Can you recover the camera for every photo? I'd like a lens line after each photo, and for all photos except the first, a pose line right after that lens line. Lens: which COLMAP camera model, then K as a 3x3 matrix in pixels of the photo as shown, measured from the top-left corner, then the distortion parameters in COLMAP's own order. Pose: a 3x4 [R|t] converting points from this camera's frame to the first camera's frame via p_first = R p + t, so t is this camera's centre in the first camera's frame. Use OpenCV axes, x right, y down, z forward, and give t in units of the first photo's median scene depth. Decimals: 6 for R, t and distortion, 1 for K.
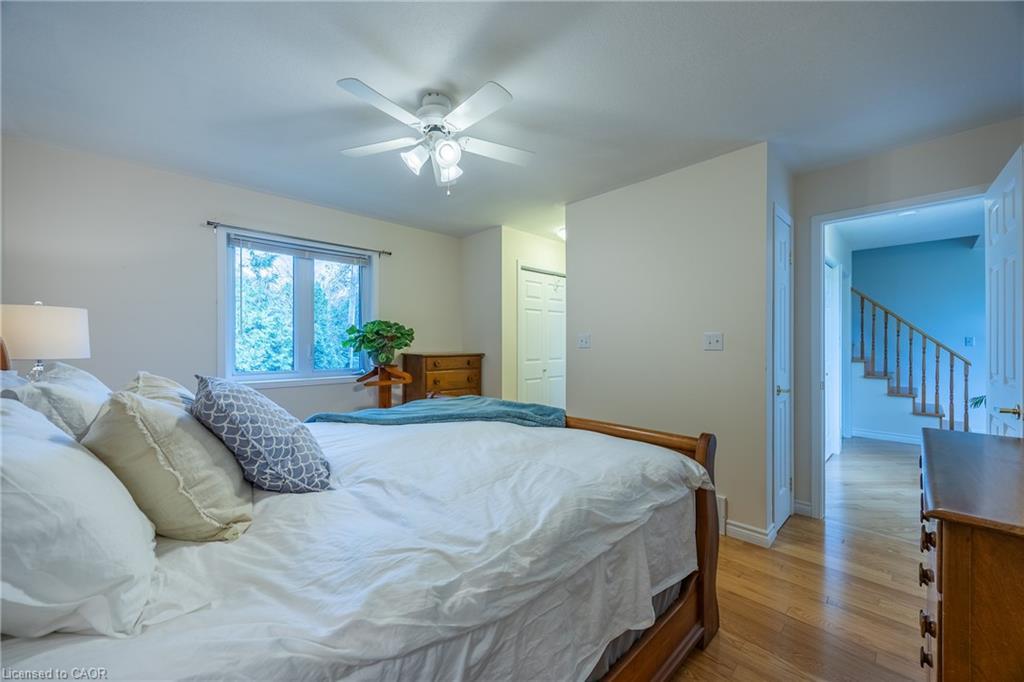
lens RADIAL K [[392.3, 0, 511.0], [0, 392.3, 343.0], [0, 0, 1]] dist [-0.002803, 0.000304]
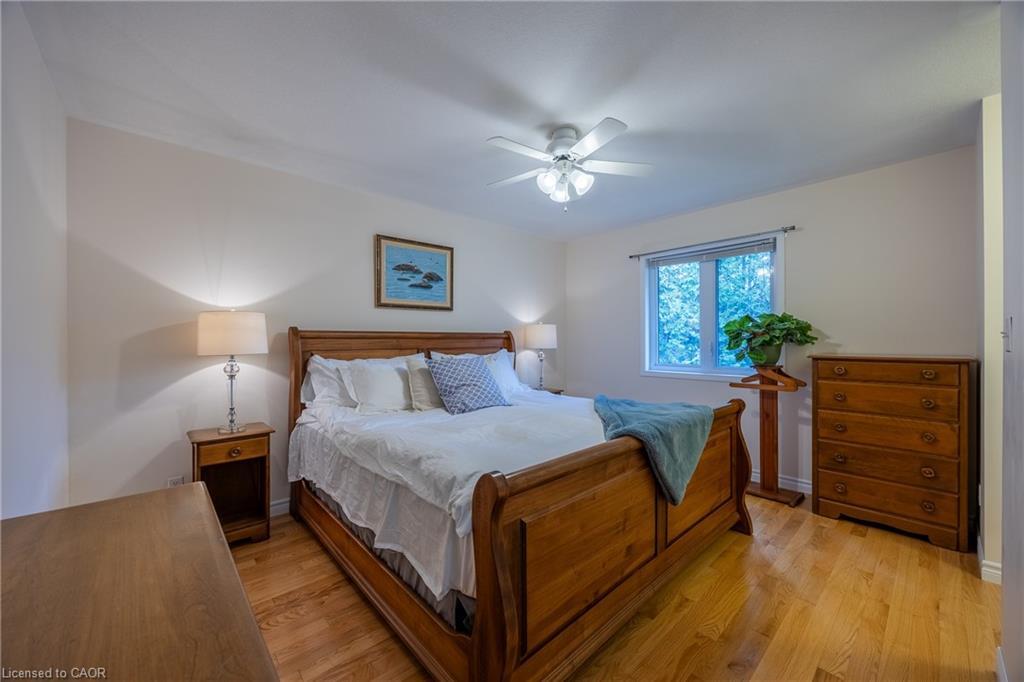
lens RADIAL K [[392.3, 0, 511.3], [0, 392.3, 340.6], [0, 0, 1]] dist [-0.002803, 0.000304]
pose [[-0.030805, -0.002192, -0.999523, 0.540426], [0.003387, 0.999992, -0.002298, 0.000853], [0.999520, -0.003456, -0.030797, 0.481136]]
